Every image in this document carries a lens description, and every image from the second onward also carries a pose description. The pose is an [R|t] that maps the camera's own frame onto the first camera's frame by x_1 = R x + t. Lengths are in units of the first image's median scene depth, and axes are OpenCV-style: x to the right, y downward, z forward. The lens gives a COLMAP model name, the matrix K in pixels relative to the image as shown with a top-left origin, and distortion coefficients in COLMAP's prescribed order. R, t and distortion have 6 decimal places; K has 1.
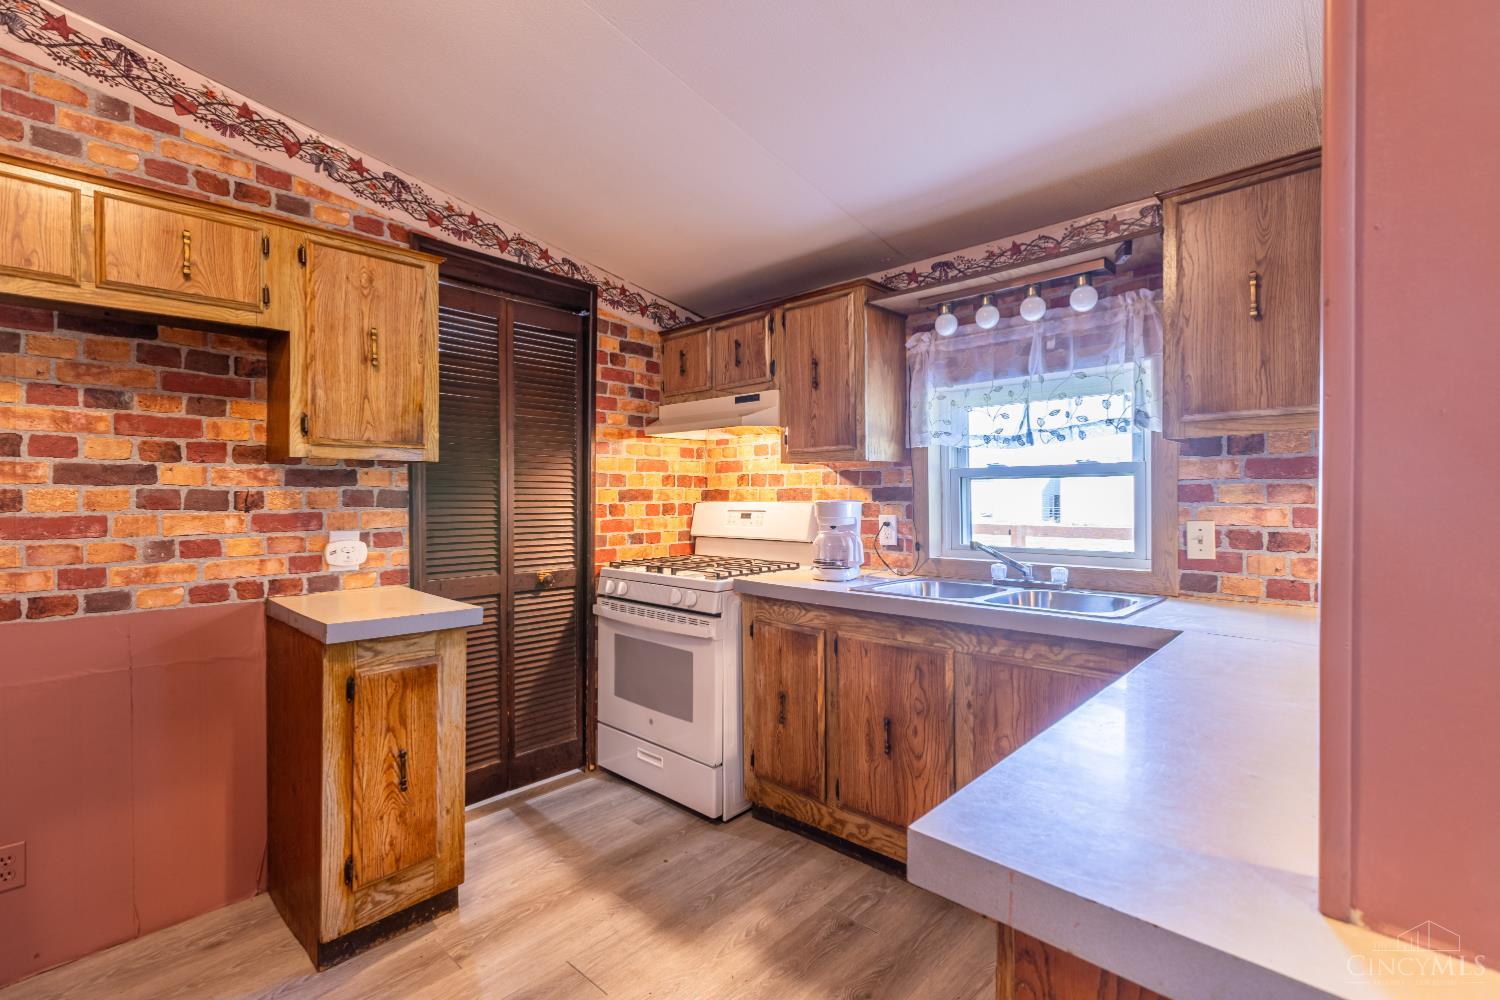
lens RADIAL K [[668.7, 0, 750.0], [0, 668.7, 499.6], [0, 0, 1]] dist [0.002269, -0.001064]
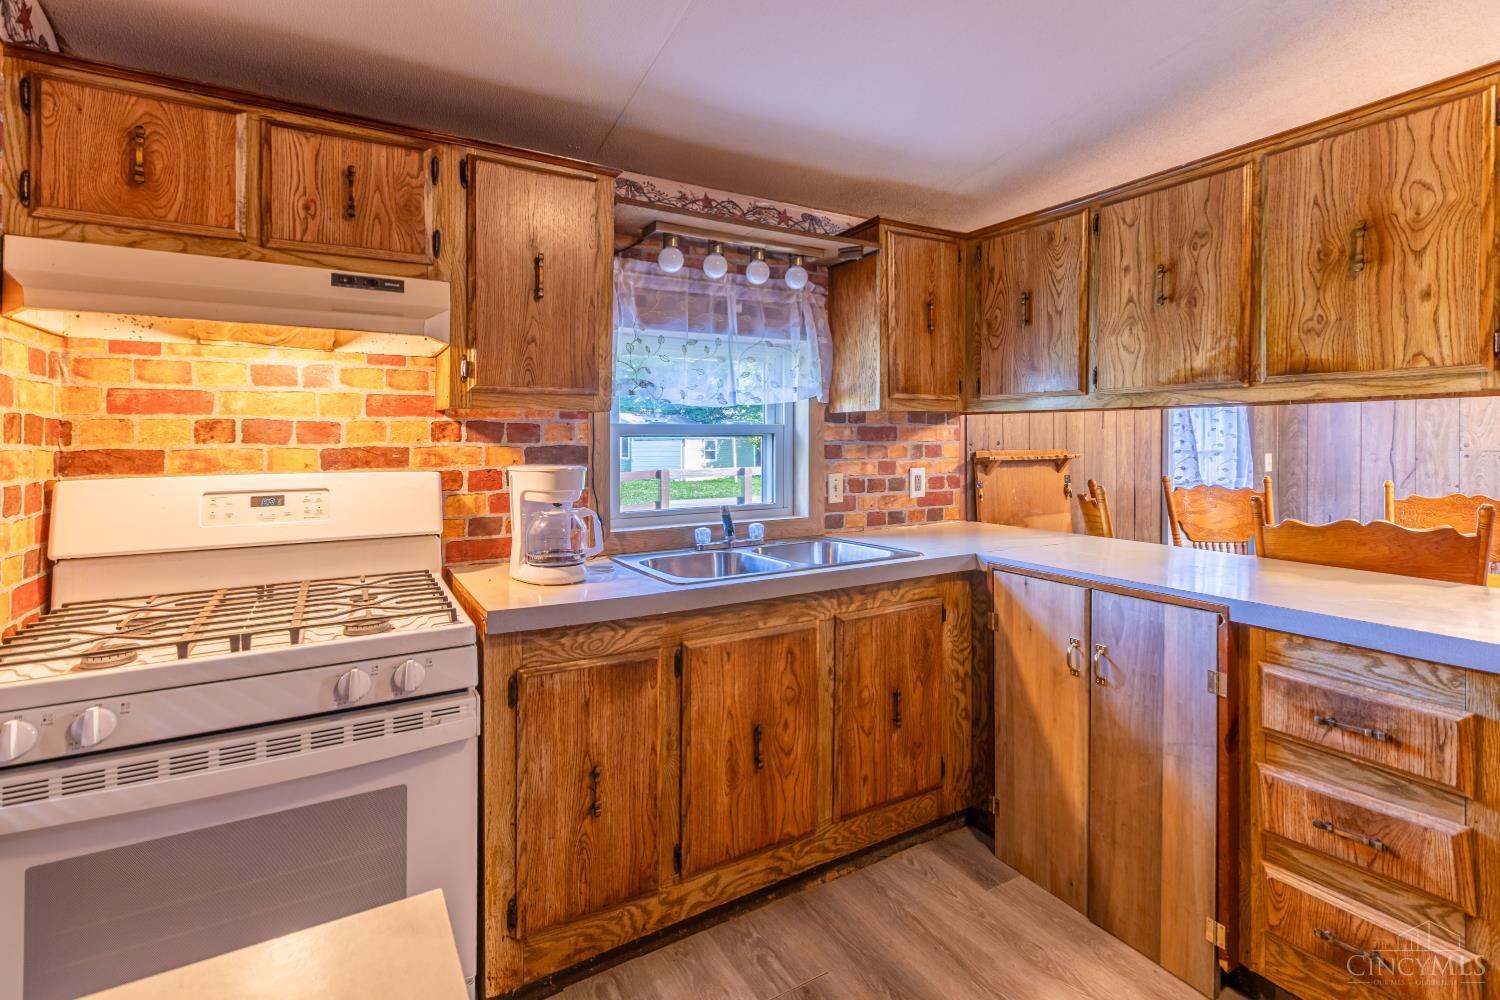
lens RADIAL K [[682.9, 0, 742.3], [0, 682.9, 440.5], [0, 0, 1]] dist [0.000341, -0.000112]
pose [[0.290969, 0.003751, 0.956725, -0.544256], [0.009706, 0.999929, -0.006872, -0.020409], [-0.956683, 0.011286, 0.290912, 0.676316]]
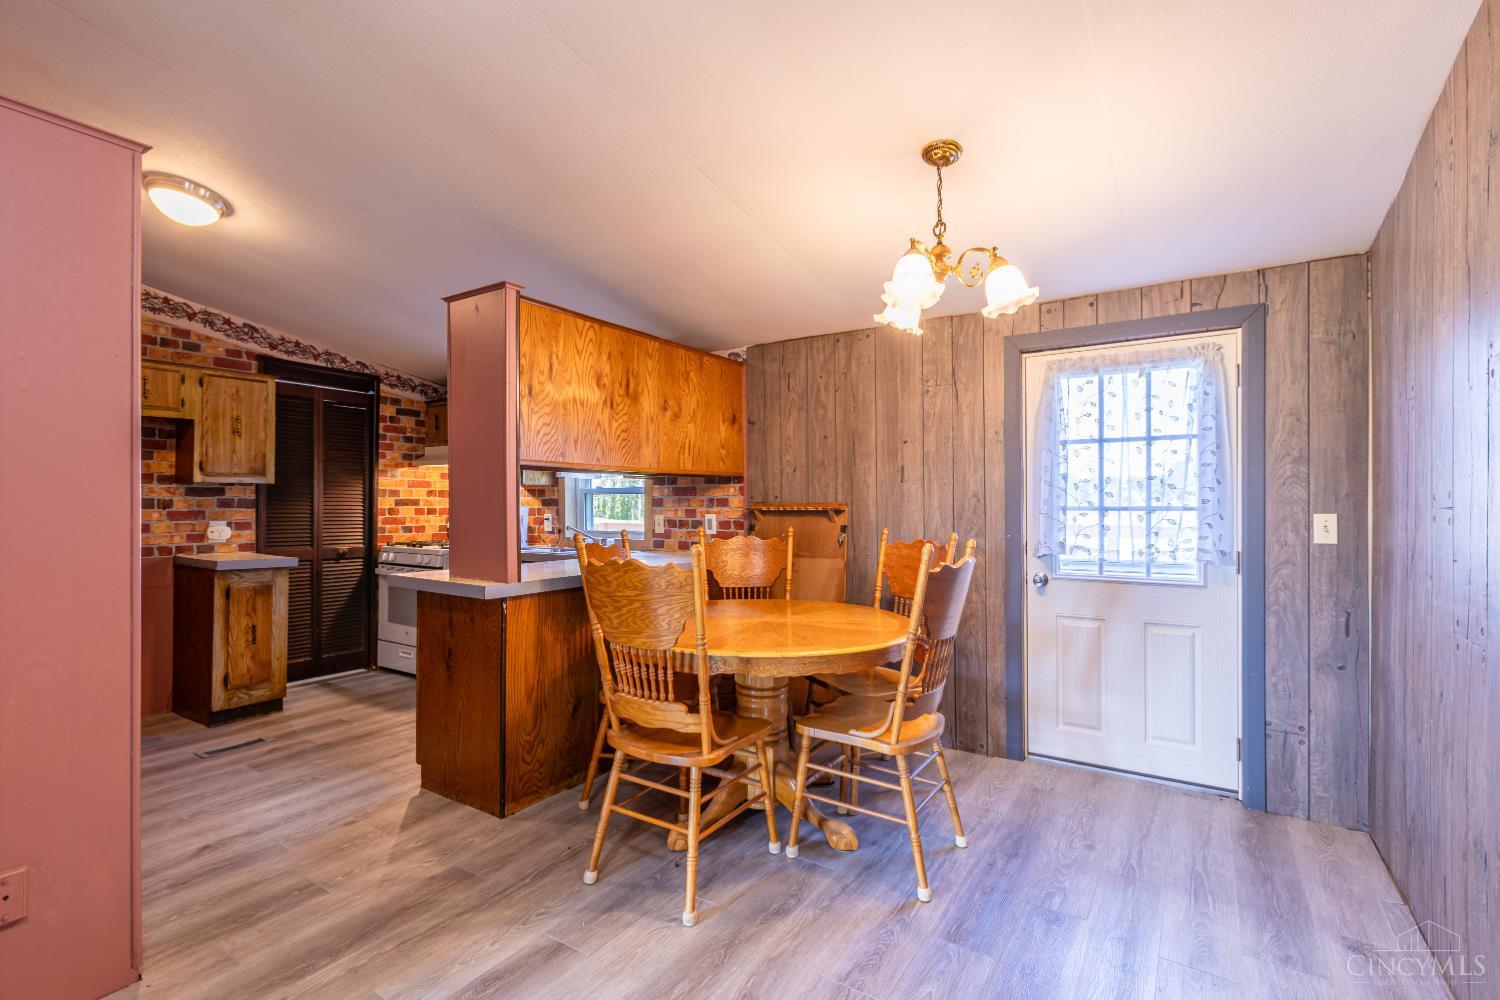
lens RADIAL K [[696.9, 0, 746.0], [0, 696.9, 502.5], [0, 0, 1]] dist [0.000264, -0.000756]
pose [[0.986991, 0.005291, 0.160690, 0.504122], [-0.003583, 0.999934, -0.010913, 0.012257], [-0.160737, 0.010195, 0.986945, -1.093480]]
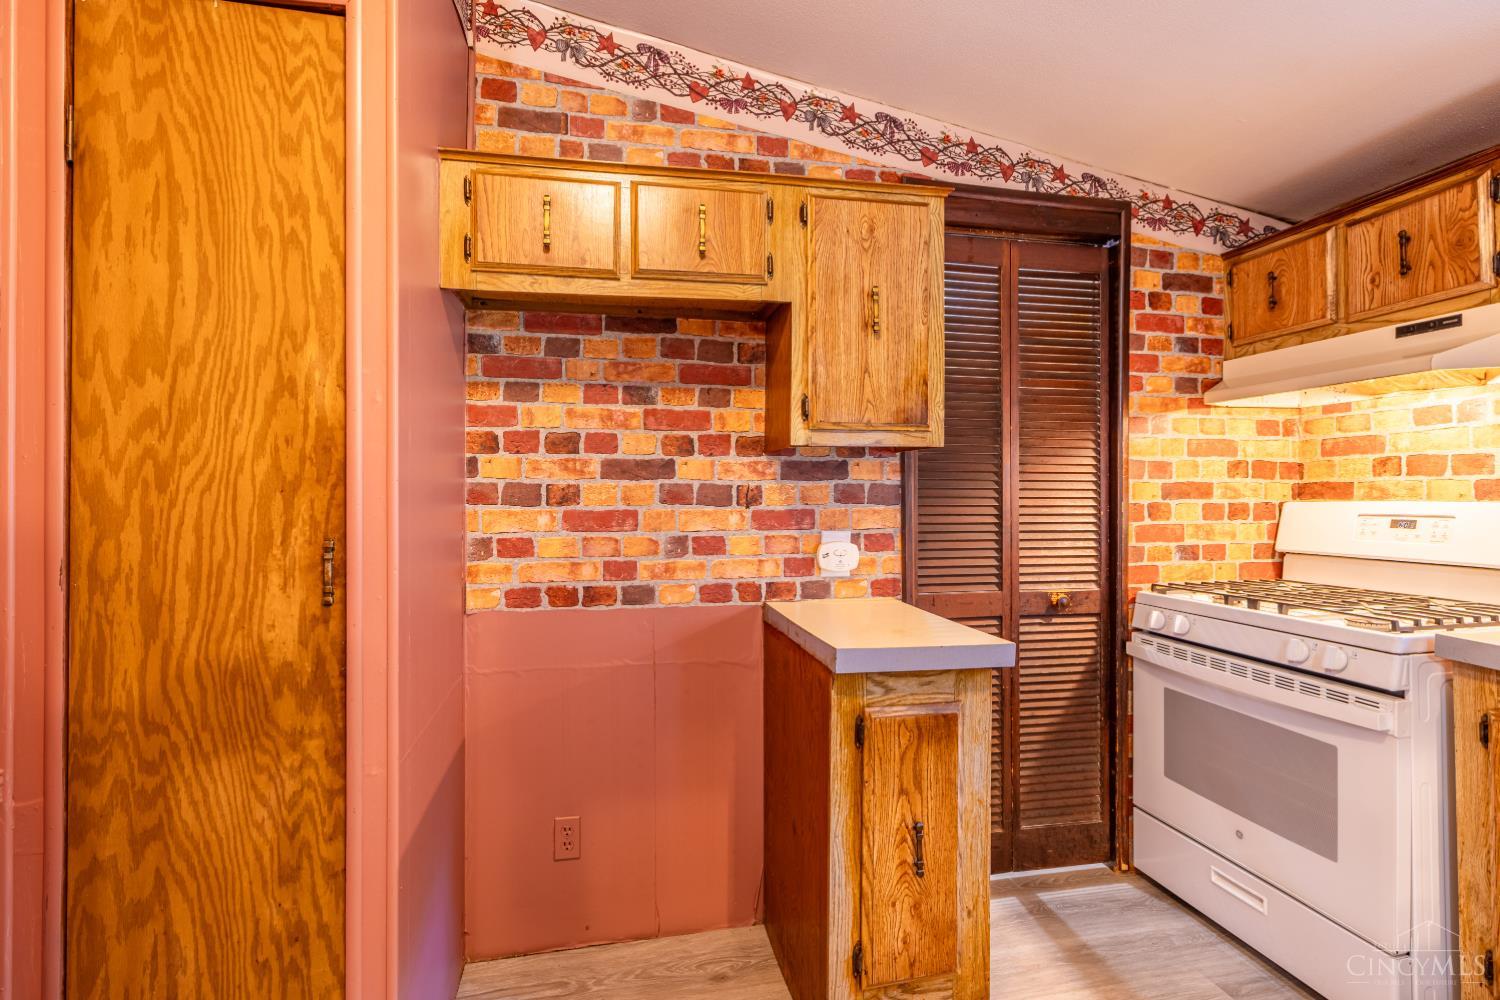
lens RADIAL K [[699.5, 0, 741.2], [0, 699.5, 487.2], [0, 0, 1]] dist [-0.000646, 0.000073]
pose [[0.815072, -0.005475, -0.579334, -0.173830], [-0.004101, 0.999876, -0.015218, 0.004027], [0.579345, 0.014780, 0.814948, 0.179686]]
